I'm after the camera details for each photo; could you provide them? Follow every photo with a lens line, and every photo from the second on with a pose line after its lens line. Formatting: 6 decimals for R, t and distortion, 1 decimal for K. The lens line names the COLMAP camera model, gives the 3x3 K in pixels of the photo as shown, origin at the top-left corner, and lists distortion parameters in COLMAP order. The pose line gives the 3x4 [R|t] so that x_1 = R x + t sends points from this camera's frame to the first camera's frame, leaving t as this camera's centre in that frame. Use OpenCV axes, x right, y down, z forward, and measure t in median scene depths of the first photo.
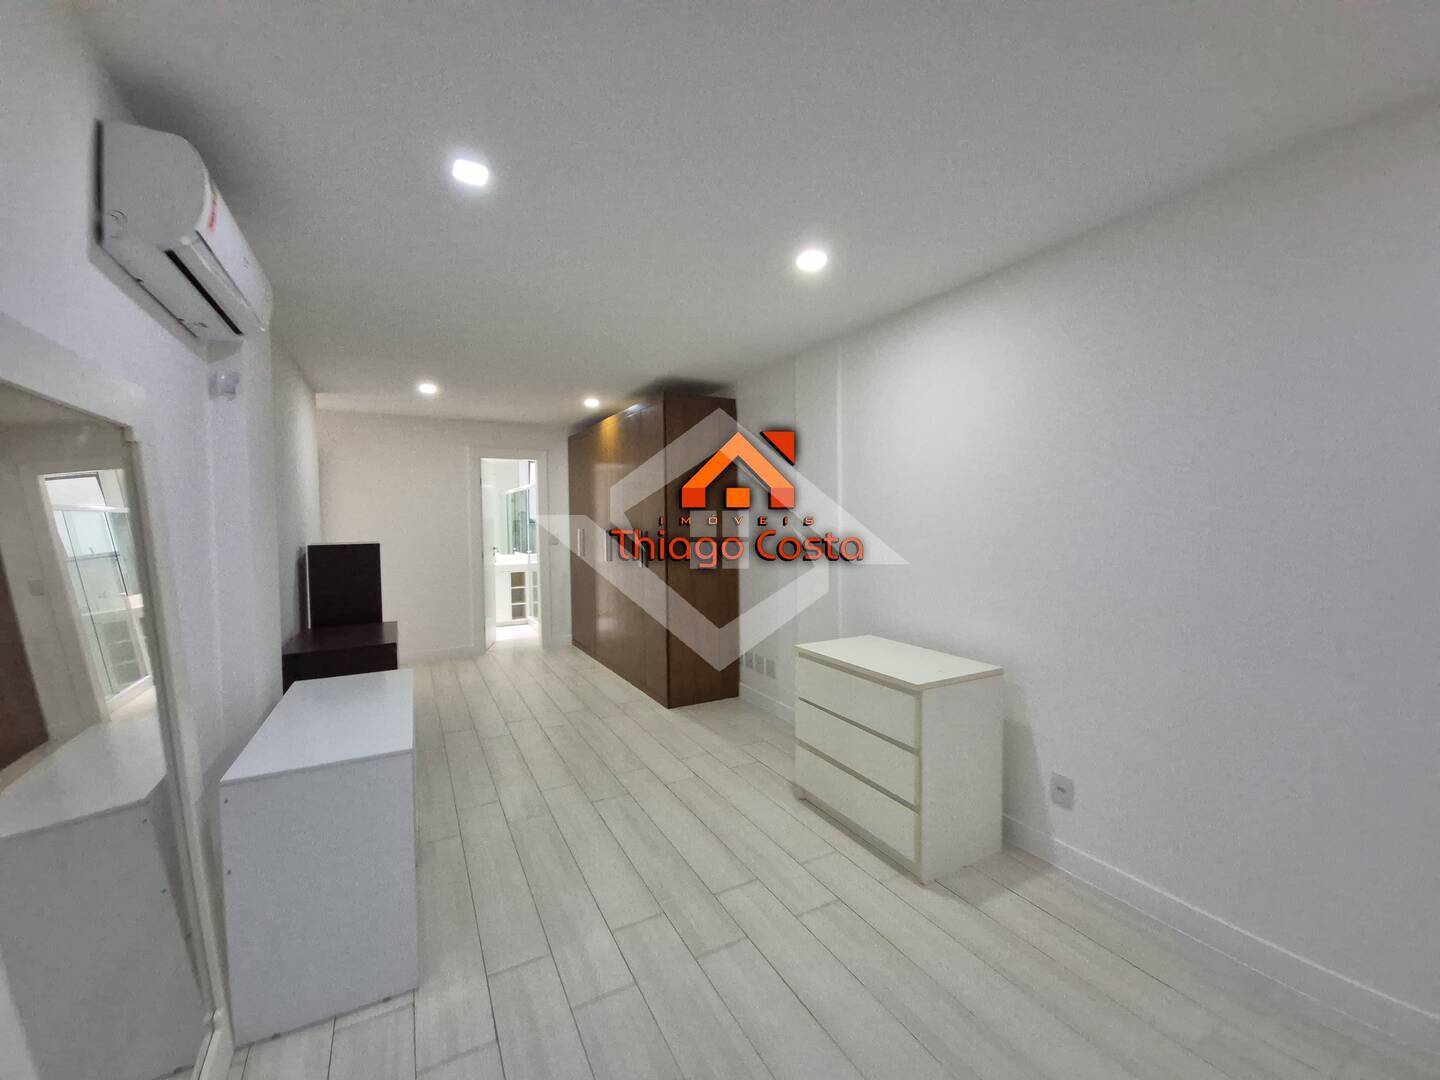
lens RADIAL K [[582.1, 0, 733.7], [0, 582.1, 543.5], [0, 0, 1]] dist [-0.000637, -0.000111]
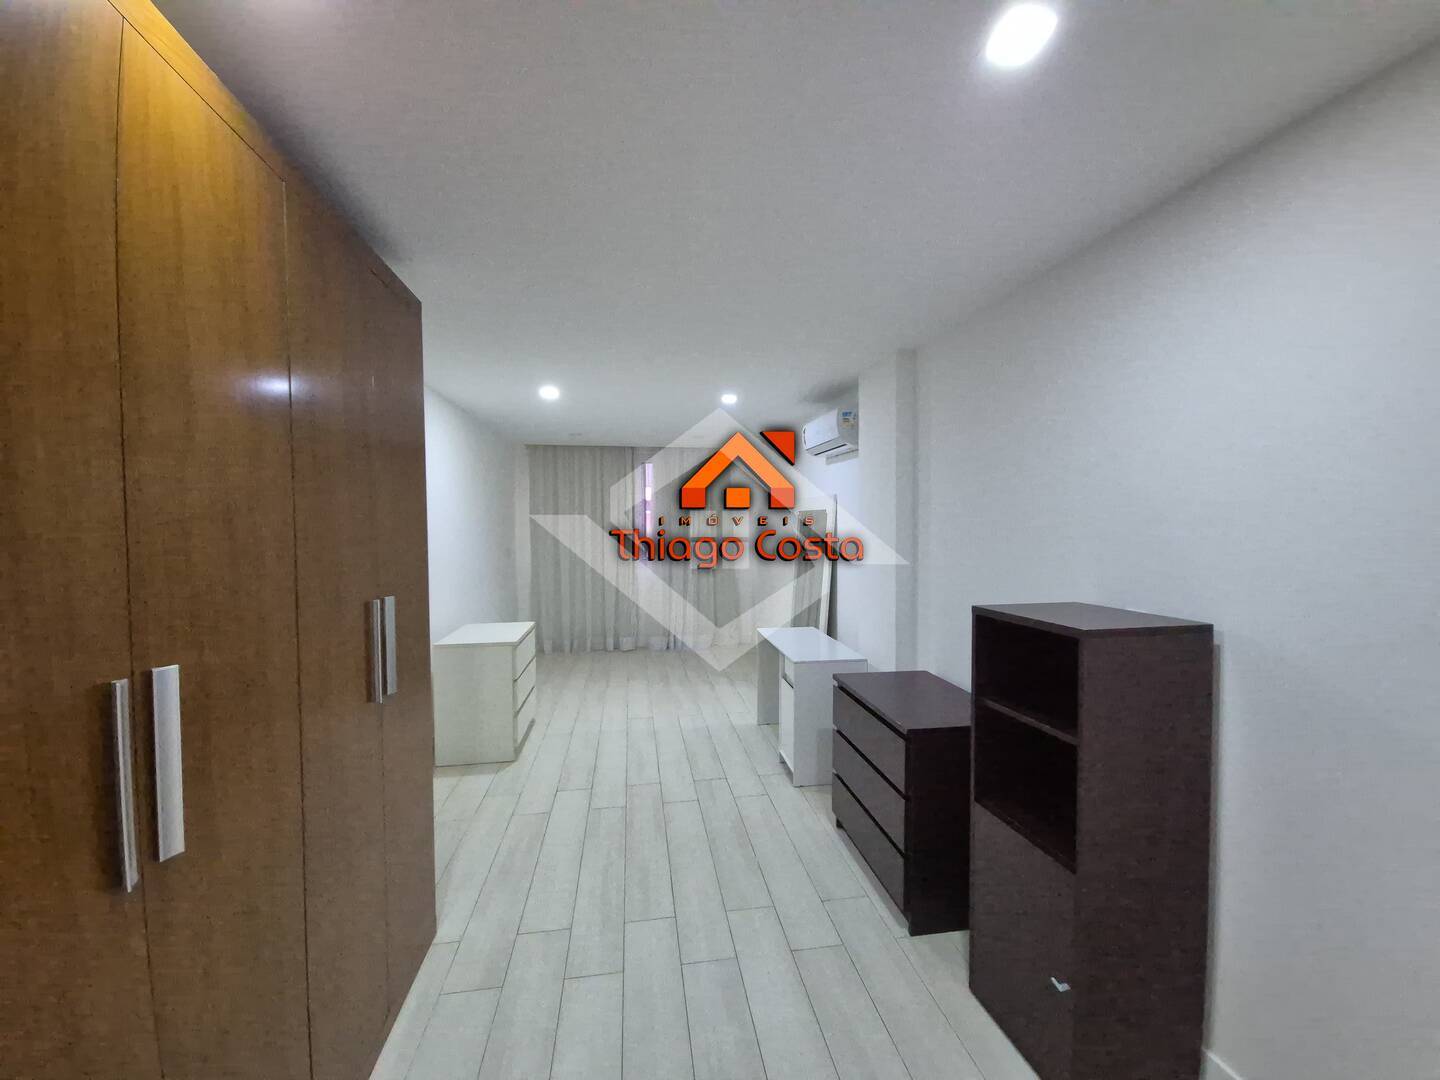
lens RADIAL K [[582.1, 0, 733.7], [0, 582.1, 543.5], [0, 0, 1]] dist [-0.000637, -0.000111]
pose [[-0.942613, 0.001160, 0.333886, -0.864758], [0.027535, 0.996858, 0.074271, -0.139393], [-0.332751, 0.079202, -0.939683, 2.239486]]
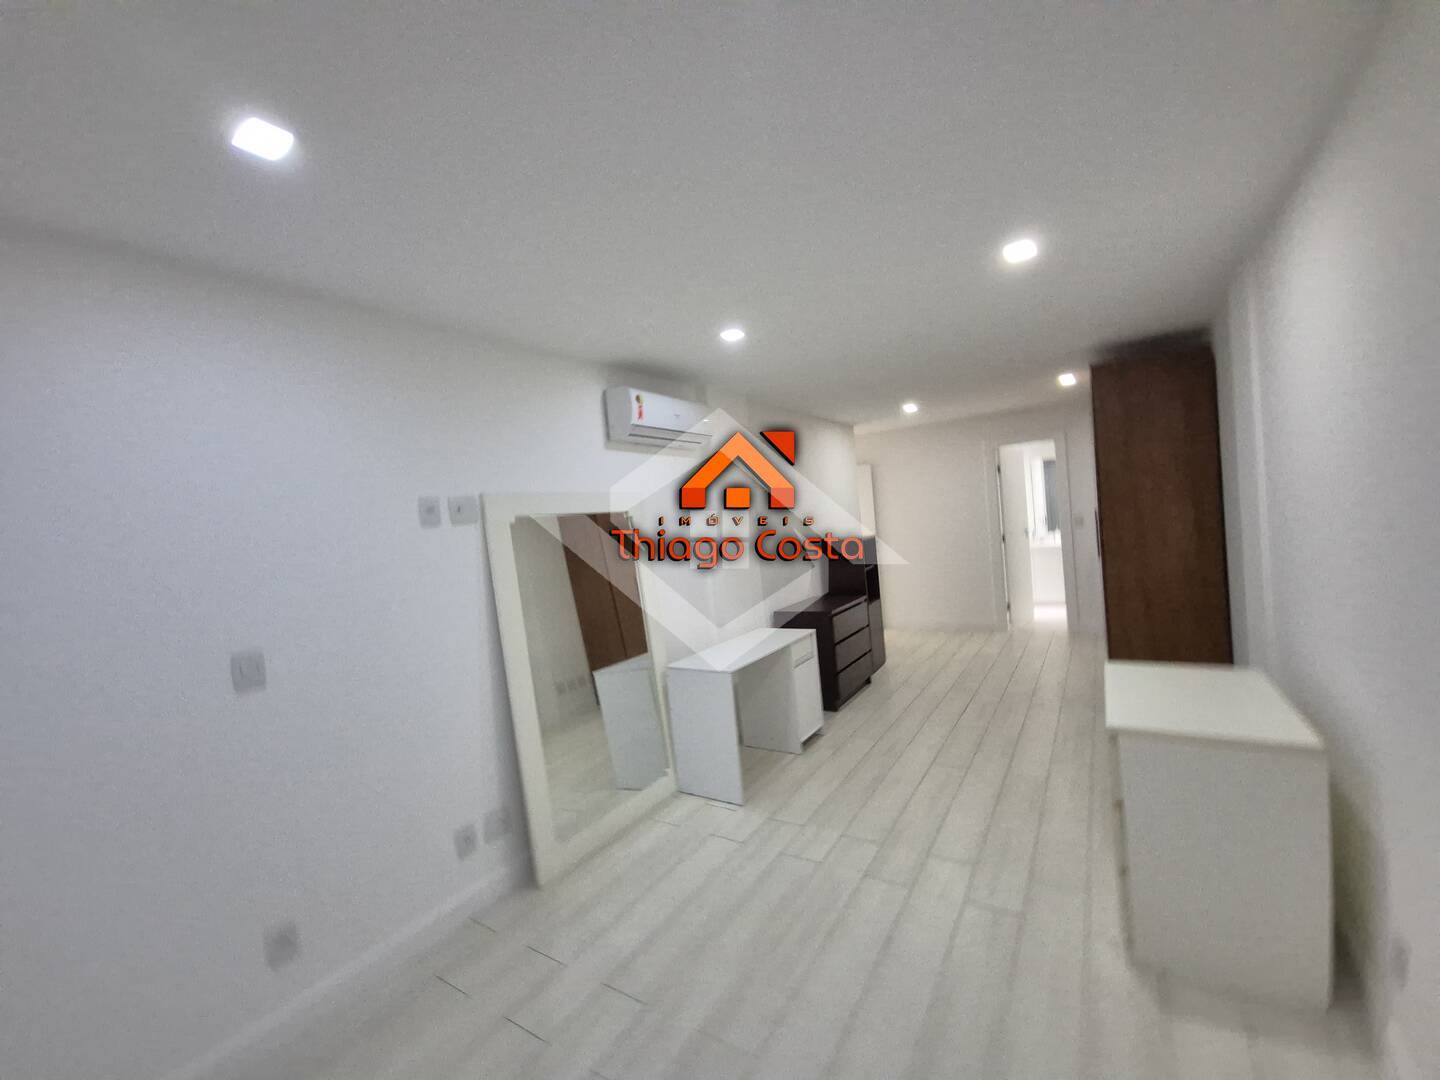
lens RADIAL K [[582.1, 0, 733.7], [0, 582.1, 543.5], [0, 0, 1]] dist [-0.000637, -0.000111]
pose [[0.473985, -0.003509, -0.880526, 0.667289], [0.050528, 0.998453, 0.023220, -0.047051], [0.879082, -0.055498, 0.473429, 0.122500]]
